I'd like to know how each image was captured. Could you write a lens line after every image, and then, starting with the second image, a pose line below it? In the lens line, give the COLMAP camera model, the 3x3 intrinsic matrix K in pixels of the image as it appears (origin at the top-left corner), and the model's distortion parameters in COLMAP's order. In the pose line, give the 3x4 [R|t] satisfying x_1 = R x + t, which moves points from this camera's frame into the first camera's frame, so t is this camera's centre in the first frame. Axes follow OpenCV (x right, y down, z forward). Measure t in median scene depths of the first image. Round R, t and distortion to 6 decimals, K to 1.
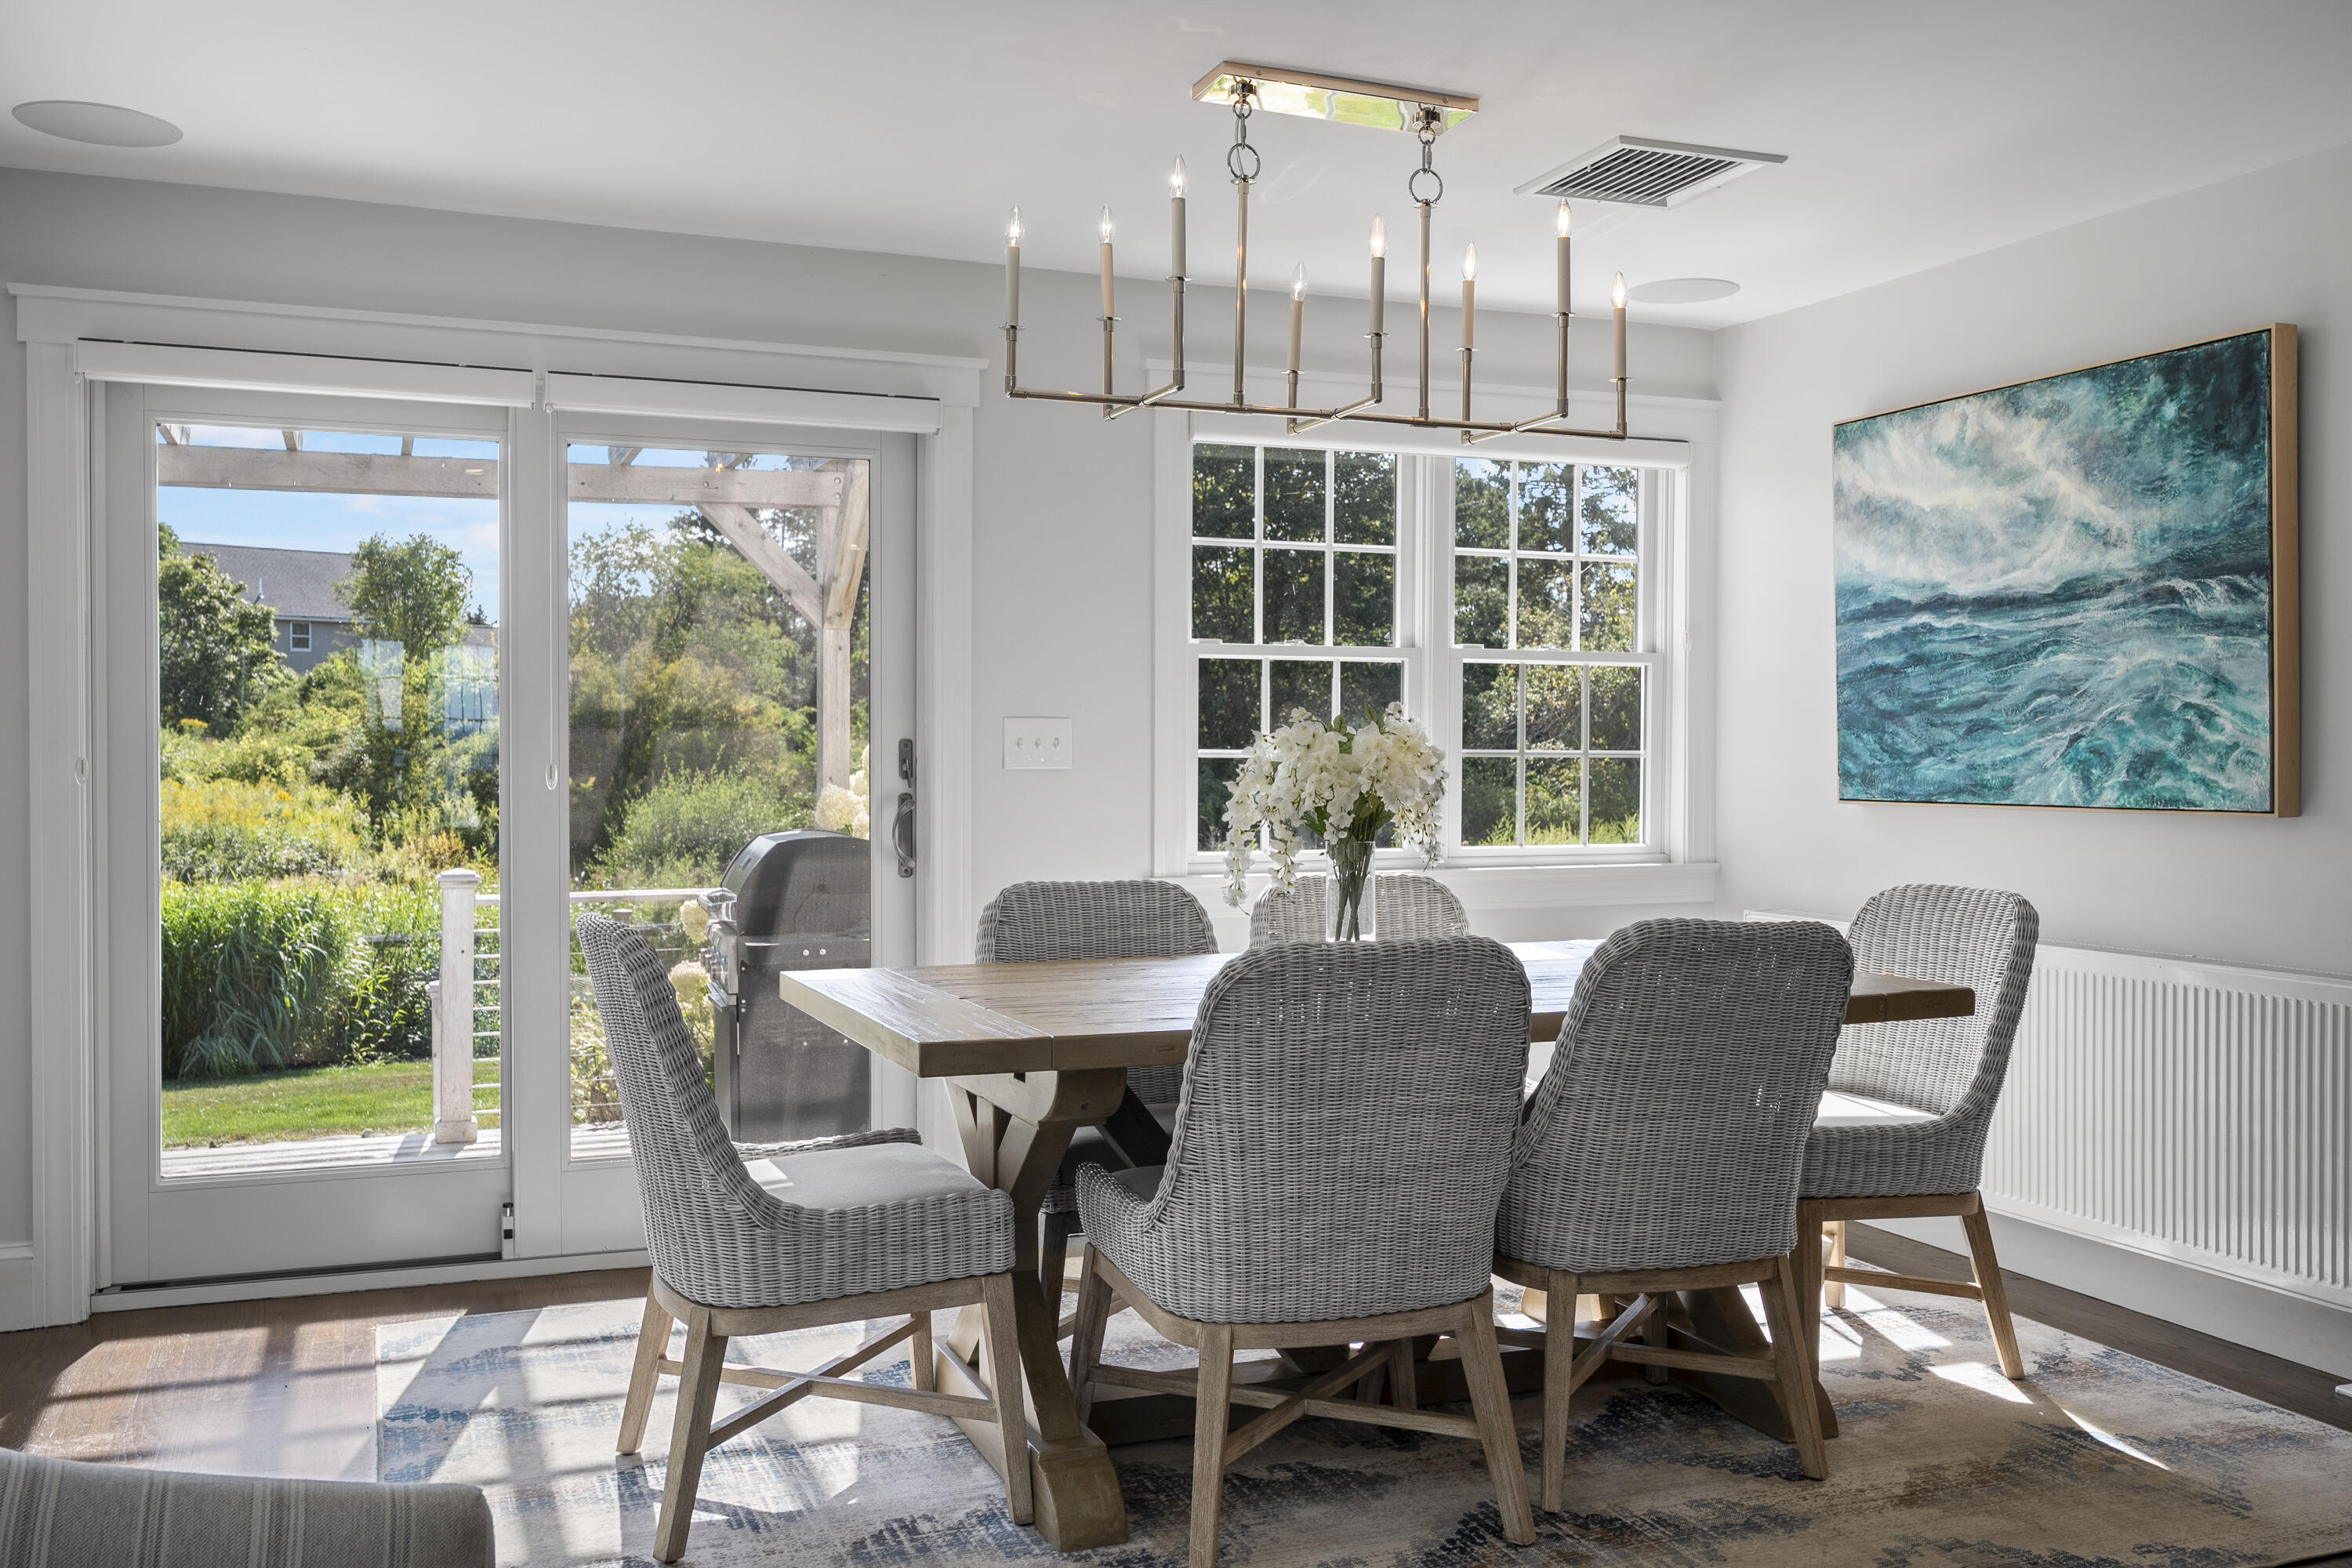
lens RADIAL K [[1999.2, 0, 1152.1], [0, 1999.2, 777.5], [0, 0, 1]] dist [-0.001760, -0.003574]
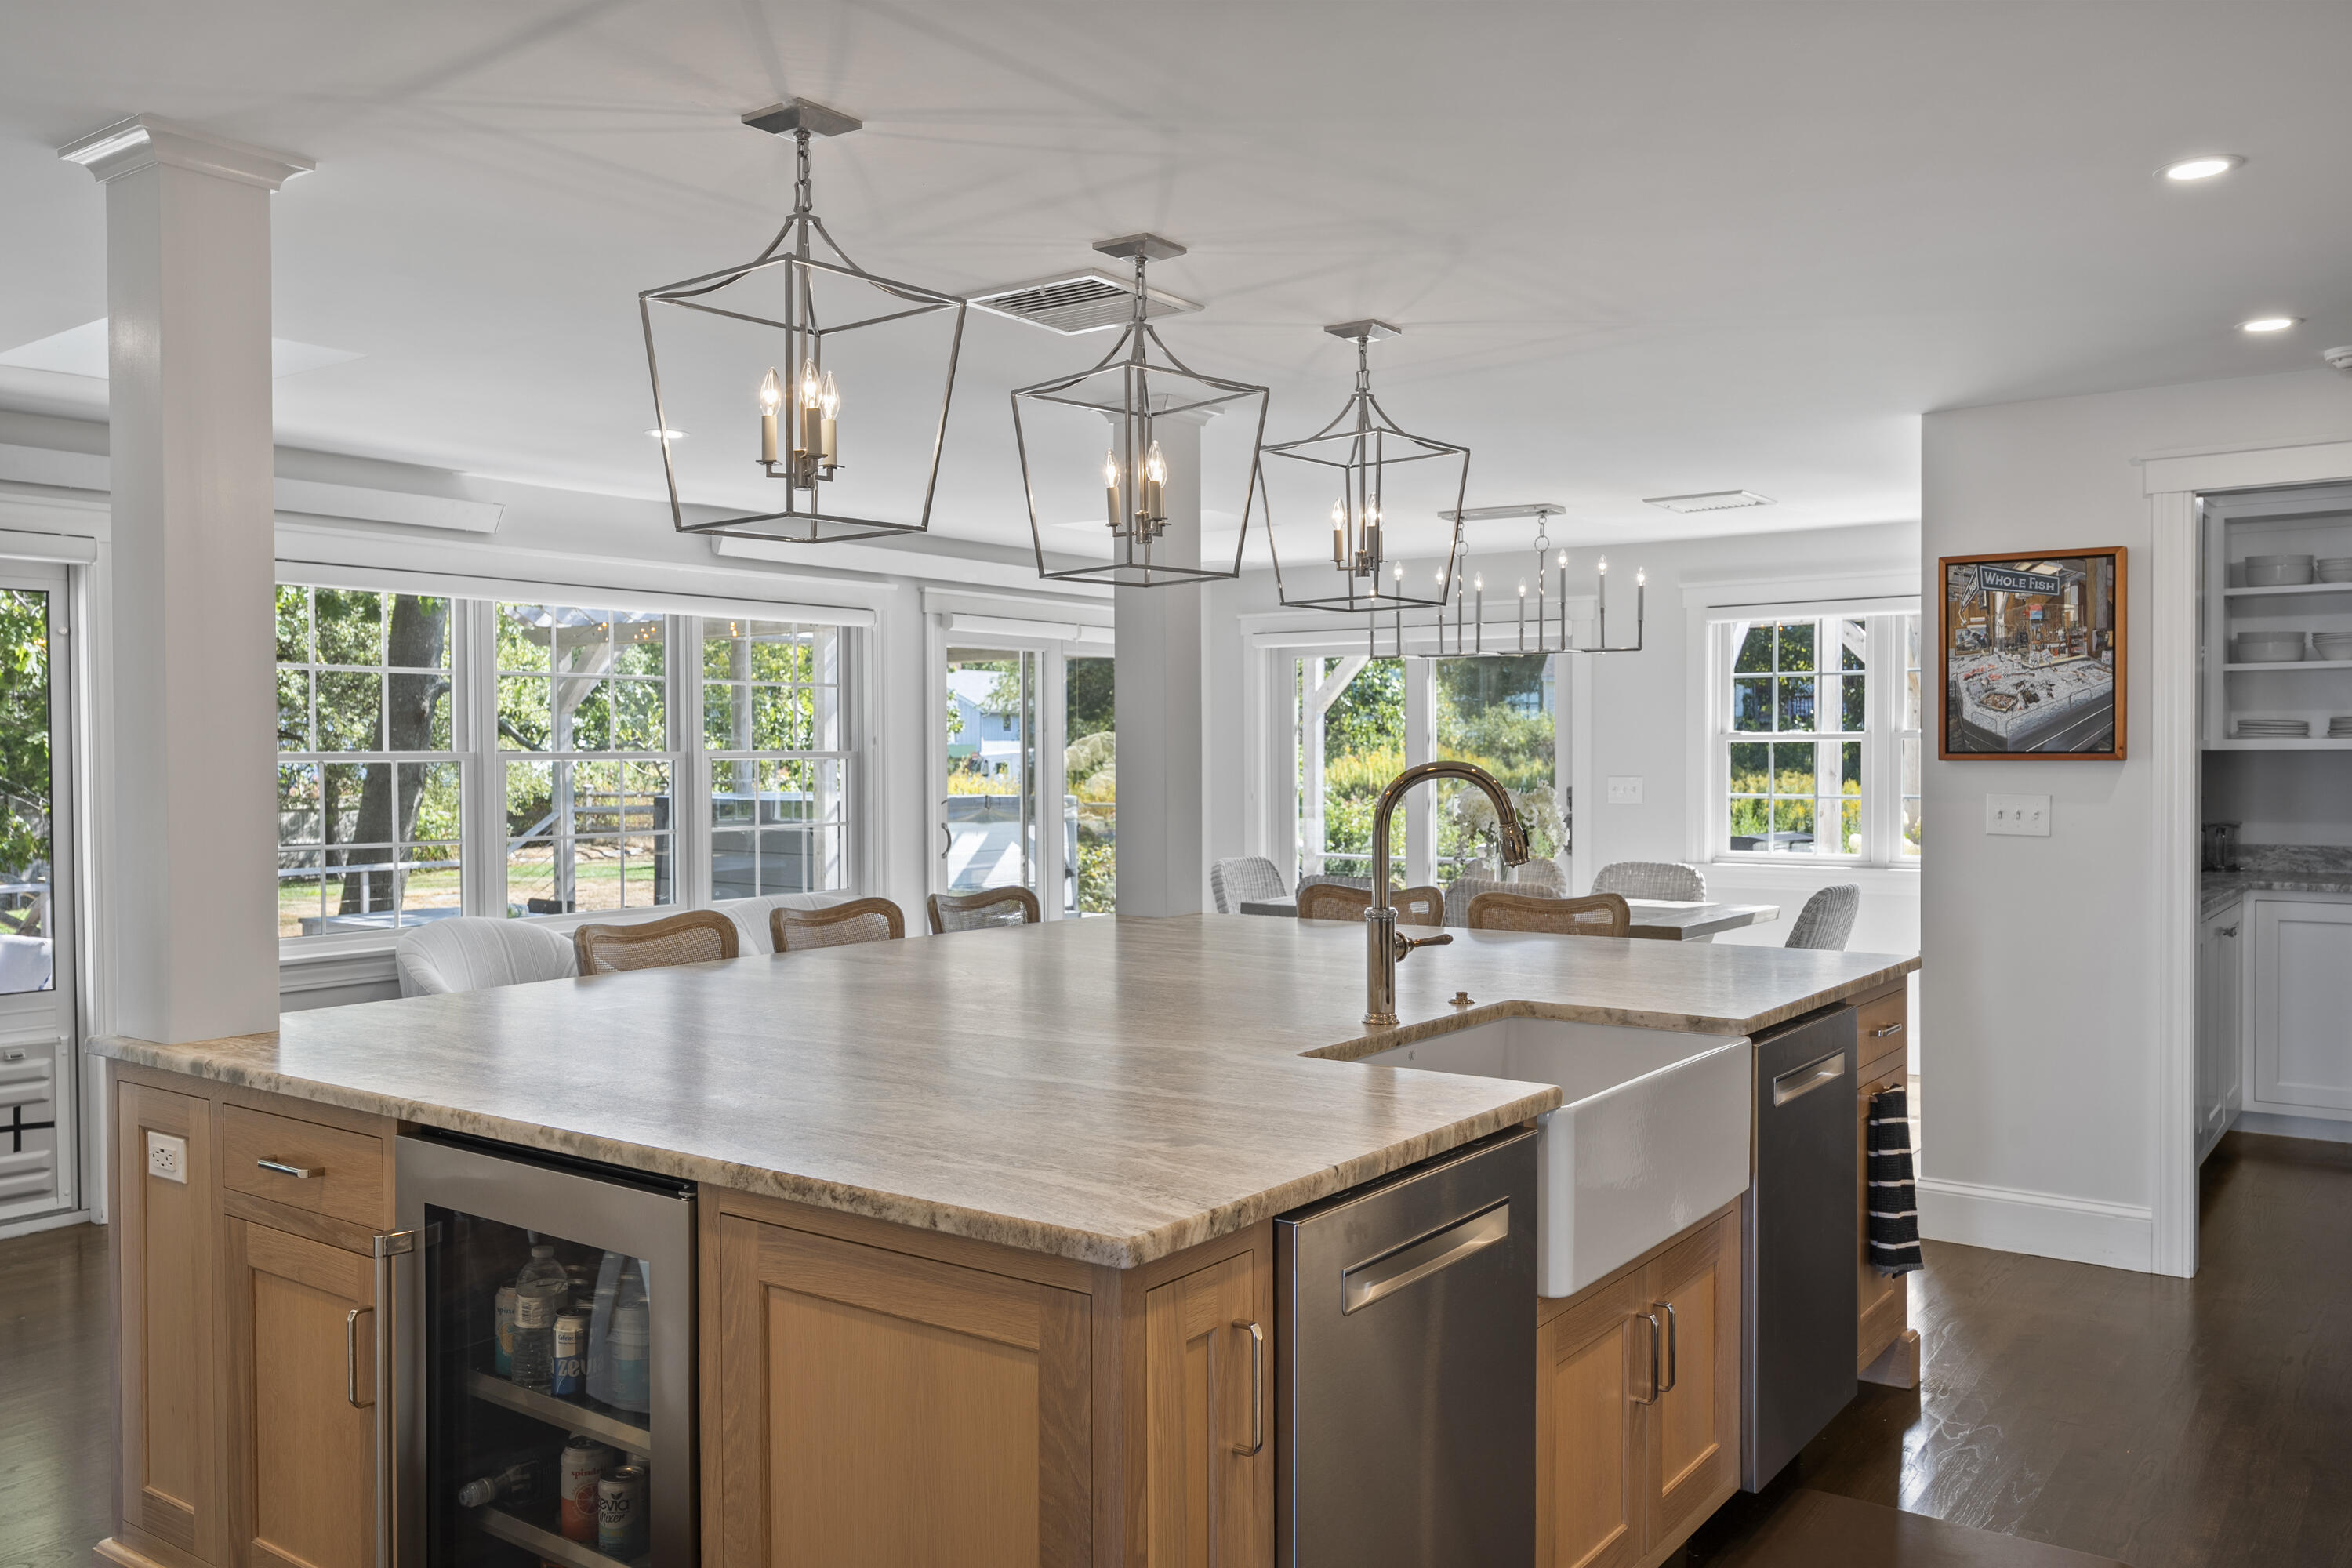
lens RADIAL K [[1810.0, 0, 1170.2], [0, 1810.0, 784.1], [0, 0, 1]] dist [-0.003543, 0.005225]
pose [[0.517162, 0.012465, -0.855797, 1.226510], [-0.003666, 0.999917, 0.012349, -0.043012], [0.855879, -0.003250, 0.517165, -0.284689]]
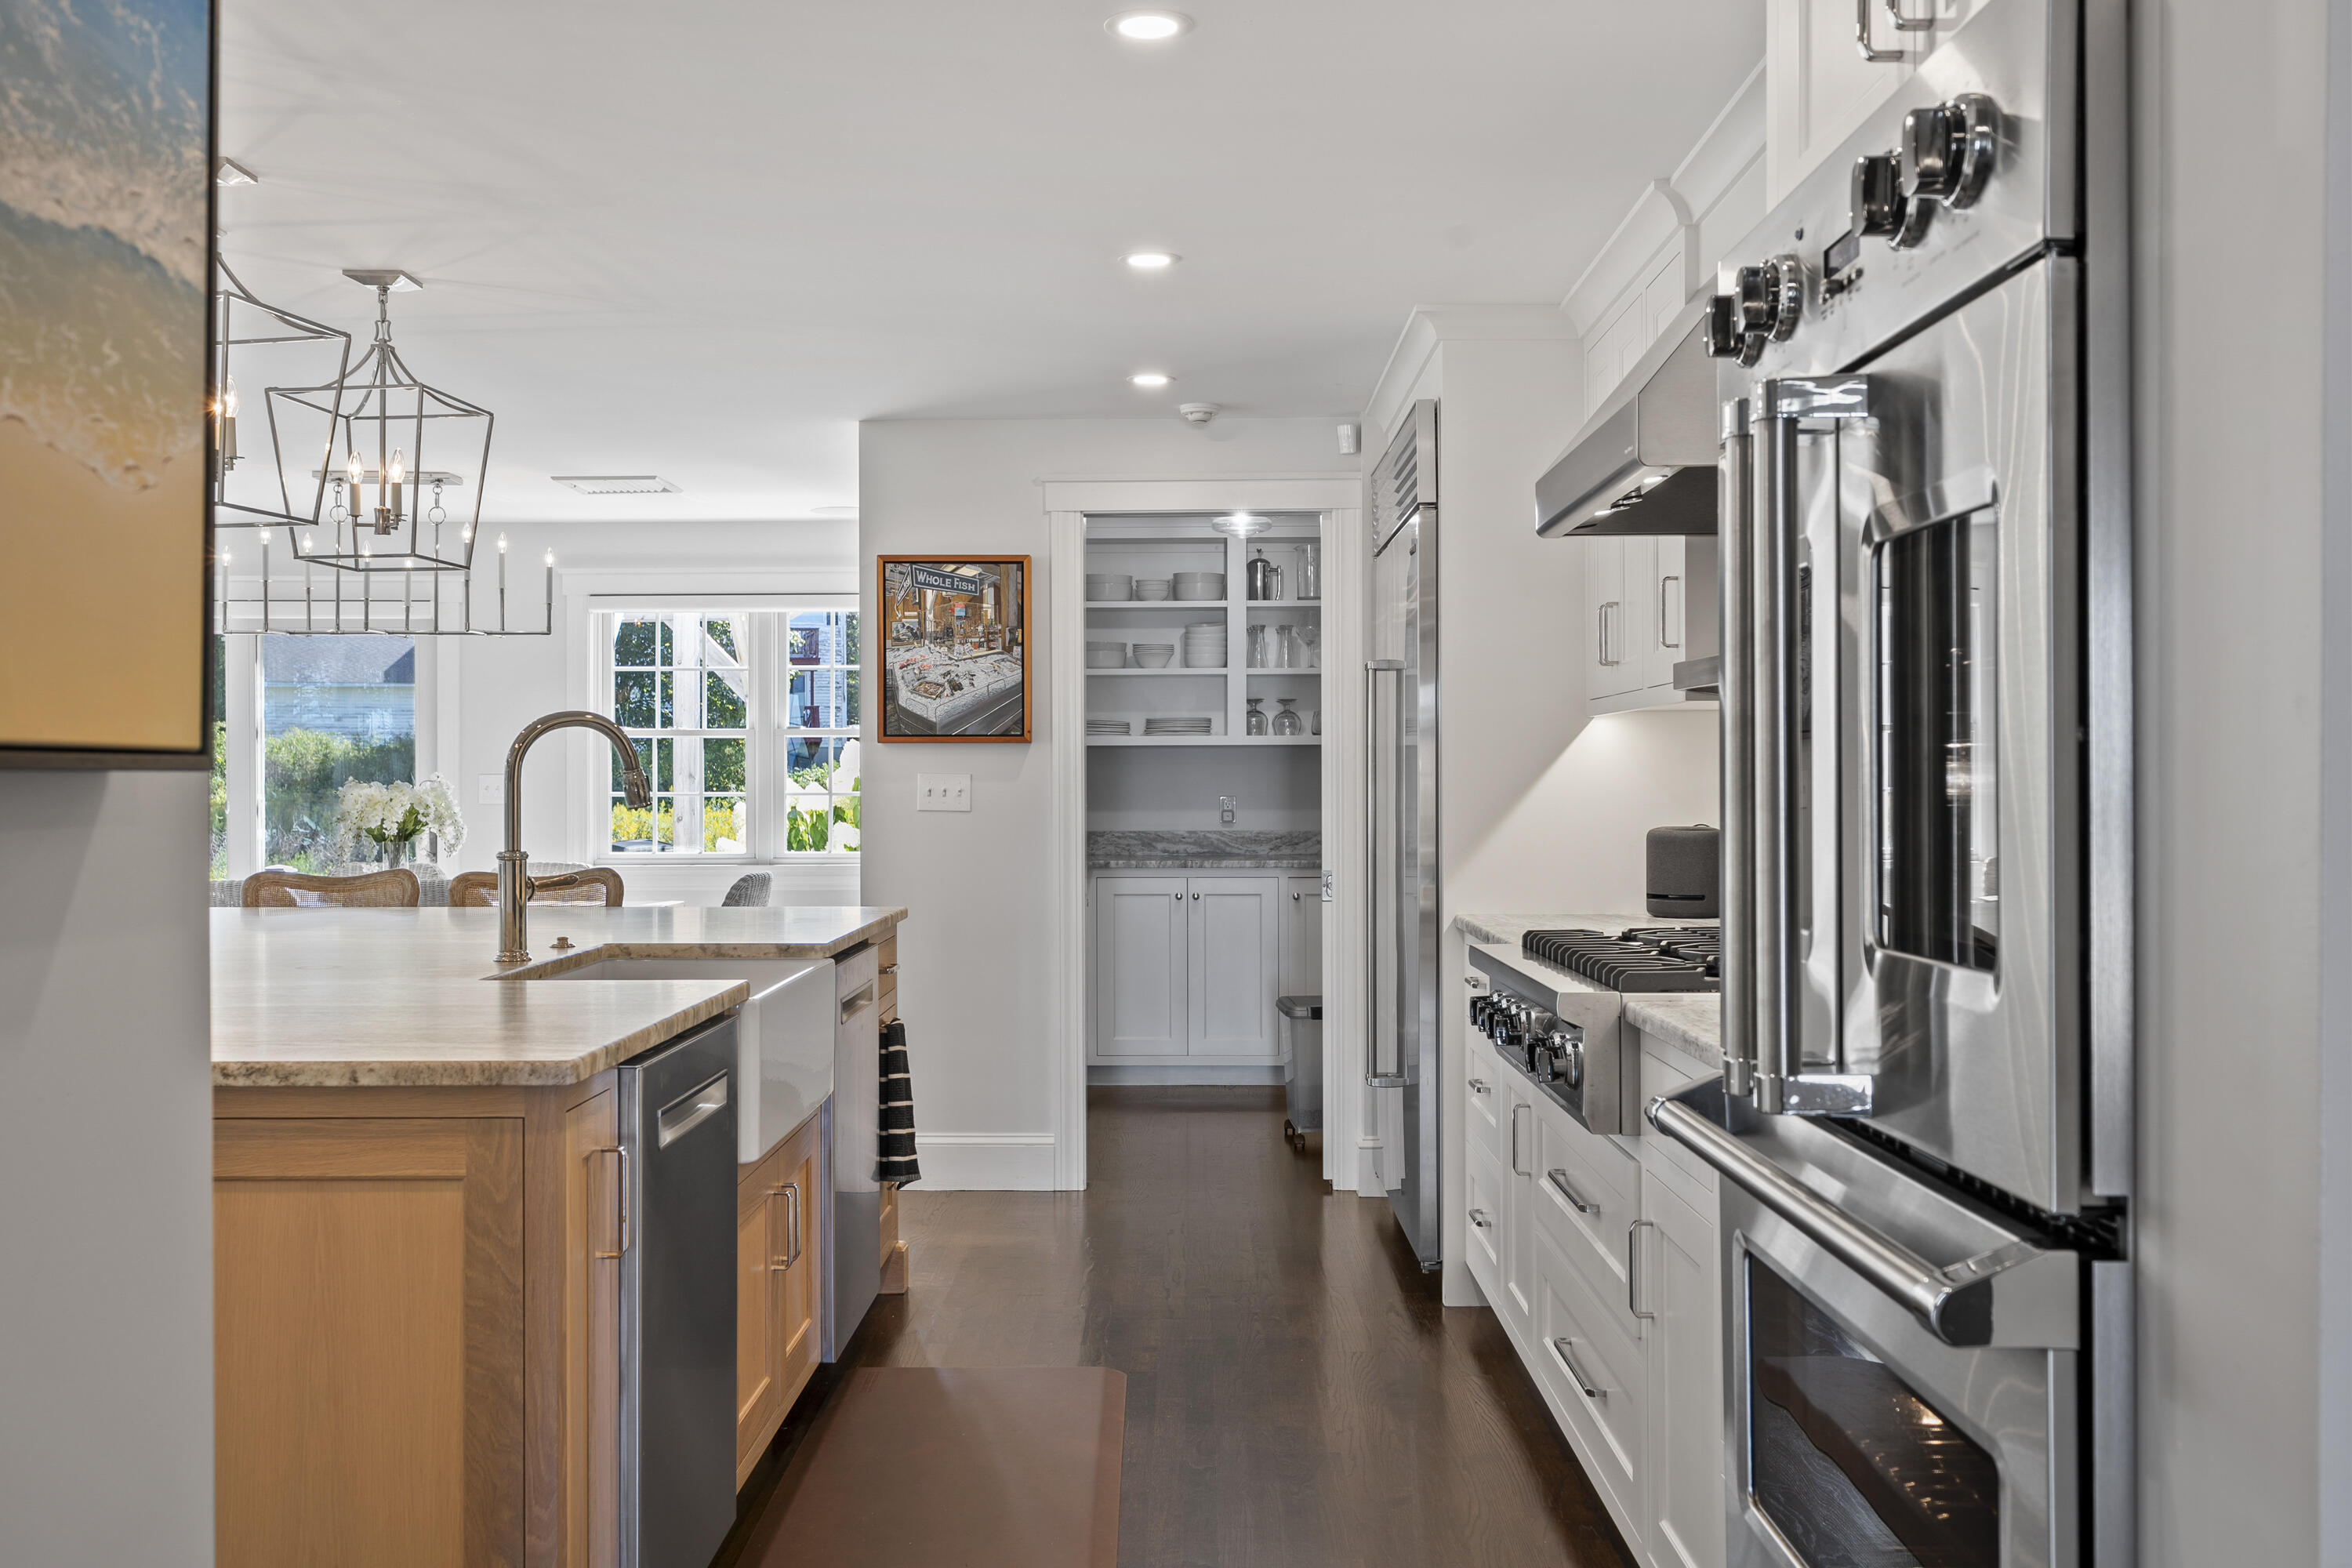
lens RADIAL K [[2127.3, 0, 1169.0], [0, 2127.3, 783.7], [0, 0, 1]] dist [0.002856, 0.001333]
pose [[0.920793, -0.000083, -0.390051, 1.247007], [-0.002301, 0.999981, -0.005645, -0.012286], [0.390044, 0.006095, 0.920776, -0.519469]]
